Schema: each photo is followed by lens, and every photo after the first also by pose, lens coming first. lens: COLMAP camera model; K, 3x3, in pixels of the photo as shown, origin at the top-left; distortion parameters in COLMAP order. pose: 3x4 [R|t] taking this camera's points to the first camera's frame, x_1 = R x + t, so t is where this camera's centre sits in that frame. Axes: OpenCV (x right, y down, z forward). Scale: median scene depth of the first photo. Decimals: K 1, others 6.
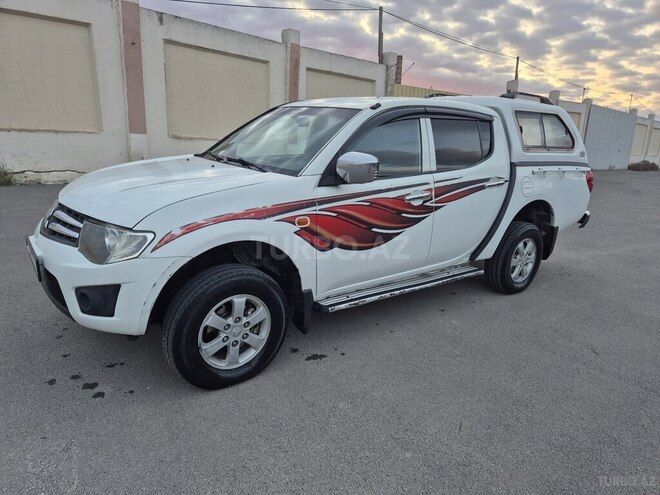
lens RADIAL K [[437.5, 0, 327.5], [0, 437.5, 249.6], [0, 0, 1]] dist [0.087969, -0.069123]
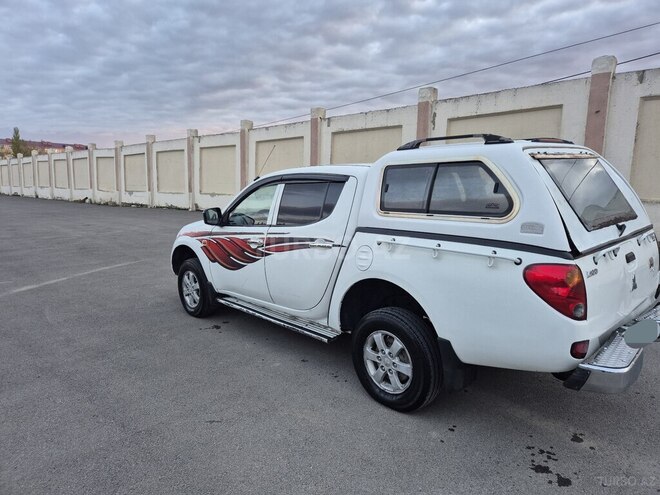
lens RADIAL K [[437.5, 0, 328.9], [0, 437.5, 244.7], [0, 0, 1]] dist [0.087969, -0.069123]
pose [[0.102850, 0.089722, -0.990642, 1.479457], [-0.244331, 0.967690, 0.062277, -0.239577], [0.964222, 0.235639, 0.121449, 1.014059]]
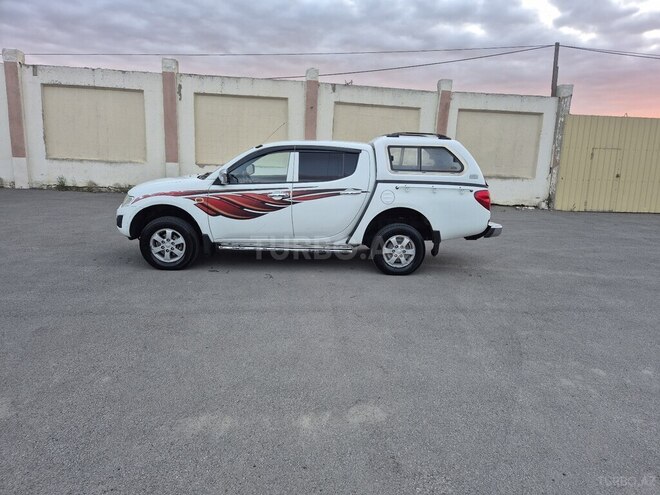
lens RADIAL K [[437.5, 0, 329.5], [0, 437.5, 248.3], [0, 0, 1]] dist [0.087969, -0.069123]
pose [[0.816876, 0.097317, -0.568545, 1.359609], [-0.143357, 0.988991, -0.036689, 0.125598], [0.558715, 0.111476, 0.821834, -0.317532]]
